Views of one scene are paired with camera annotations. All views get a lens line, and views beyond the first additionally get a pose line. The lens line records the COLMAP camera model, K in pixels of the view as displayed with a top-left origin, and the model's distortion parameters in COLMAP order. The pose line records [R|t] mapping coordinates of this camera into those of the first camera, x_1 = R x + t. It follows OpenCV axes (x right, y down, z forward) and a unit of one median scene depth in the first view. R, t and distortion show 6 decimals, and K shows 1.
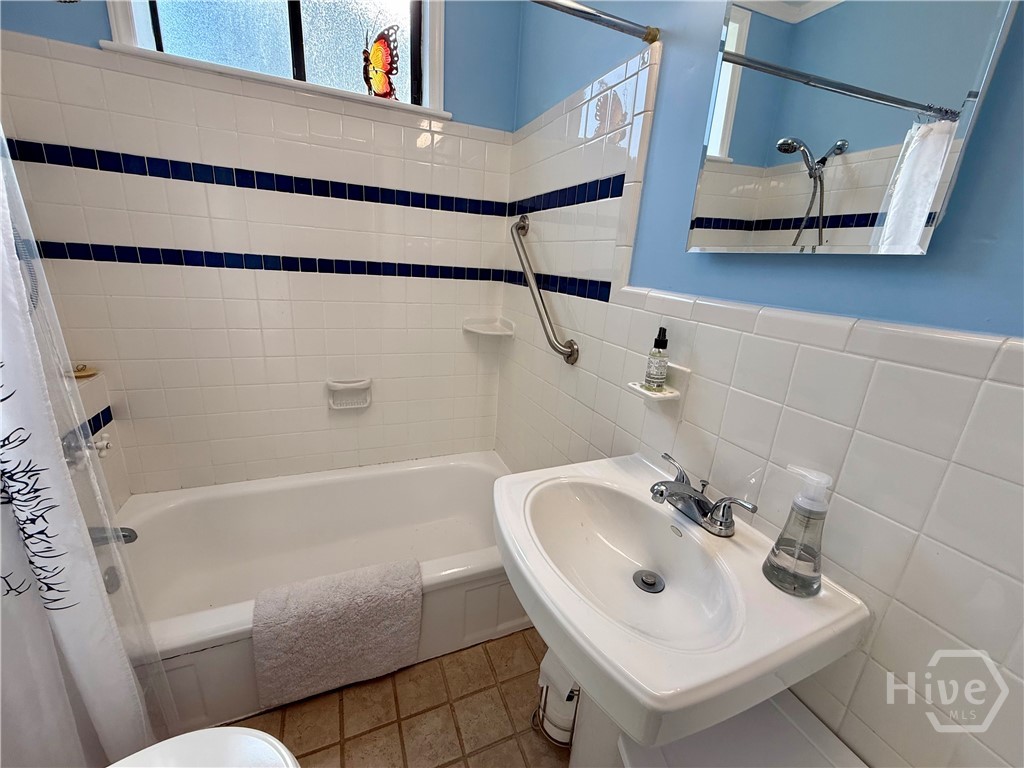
lens RADIAL K [[409.5, 0, 512.5], [0, 409.5, 385.6], [0, 0, 1]] dist [-0.003782, 0.000707]
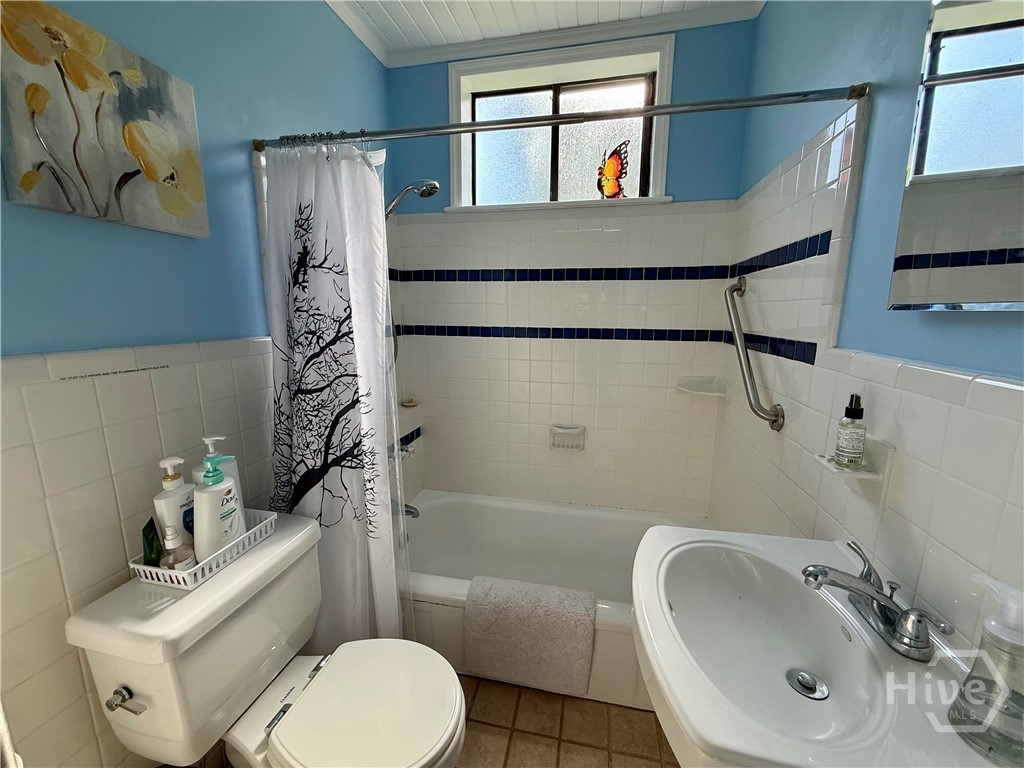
lens RADIAL K [[409.5, 0, 510.0], [0, 409.5, 384.1], [0, 0, 1]] dist [-0.003782, 0.000707]
pose [[0.817618, 0.039485, -0.574405, 0.185552], [-0.120068, 0.987405, -0.103033, 0.010932], [0.563102, 0.153209, 0.812061, -0.096709]]
